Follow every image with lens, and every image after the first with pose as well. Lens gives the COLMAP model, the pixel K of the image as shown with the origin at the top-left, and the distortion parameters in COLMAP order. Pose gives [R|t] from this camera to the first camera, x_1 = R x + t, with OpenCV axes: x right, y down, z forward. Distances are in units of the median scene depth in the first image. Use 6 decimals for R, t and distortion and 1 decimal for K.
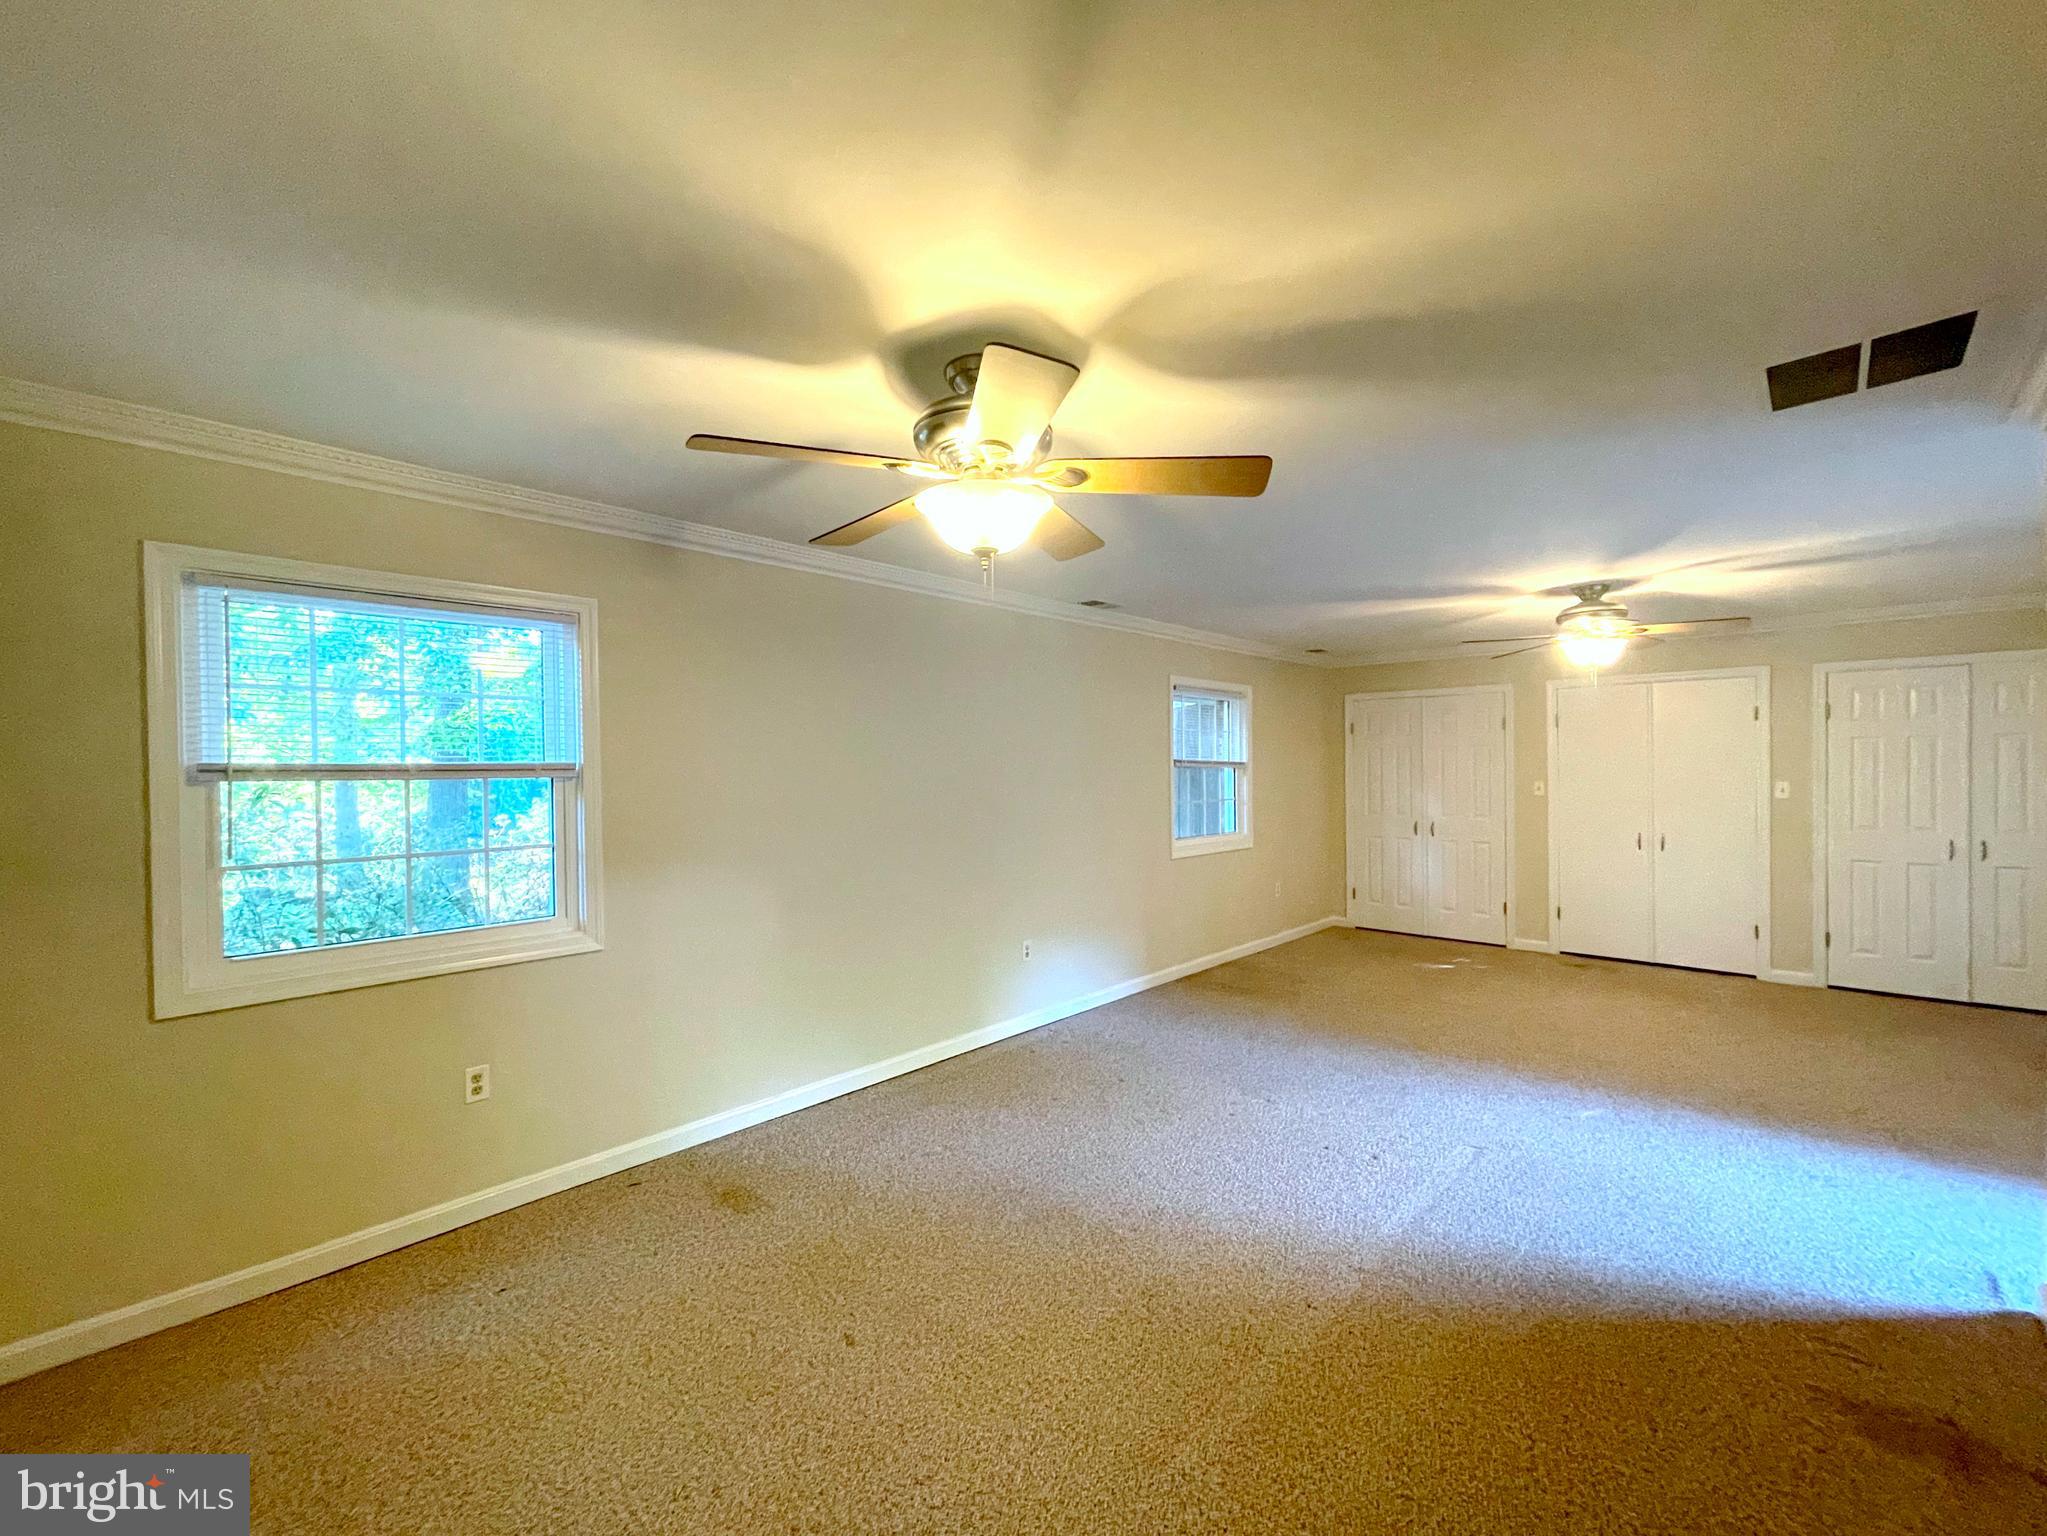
lens RADIAL K [[847.1, 0, 1023.5], [0, 847.1, 768.0], [0, 0, 1]] dist [0.000975, -0.000176]
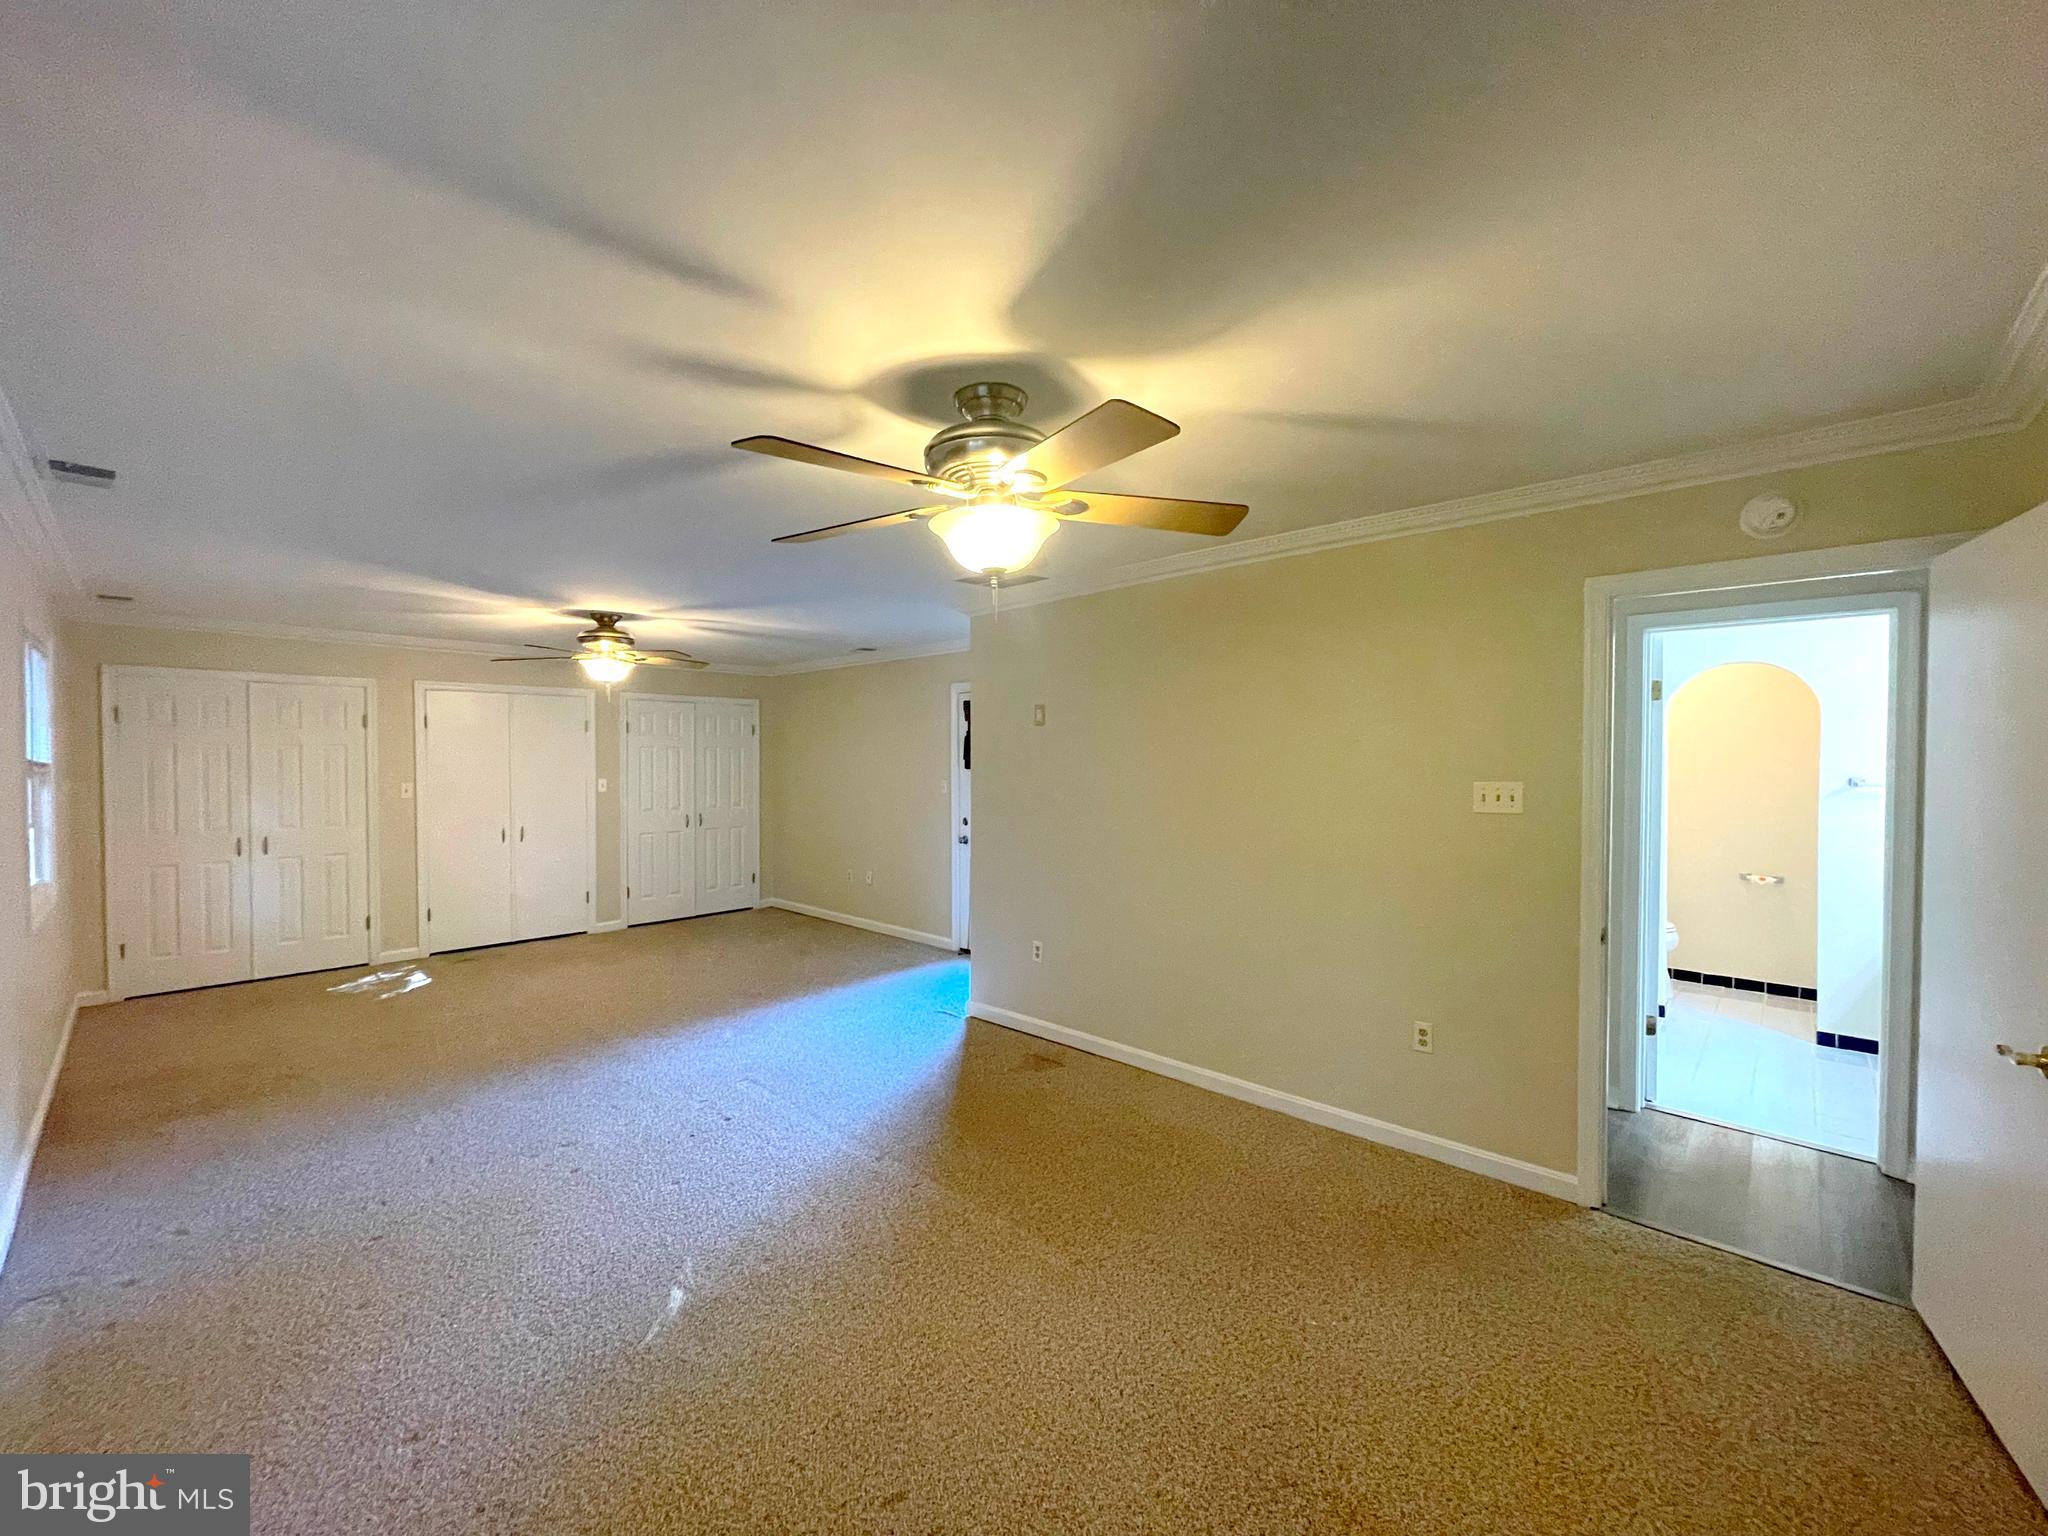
lens RADIAL K [[847.5, 0, 1024.0], [0, 847.5, 768.0], [0, 0, 1]] dist [0.000975, -0.000176]
pose [[0.026666, -0.010741, 0.999587, -0.482823], [0.002993, 0.999939, 0.010665, -0.013954], [-0.999640, 0.002707, 0.026697, 0.388773]]
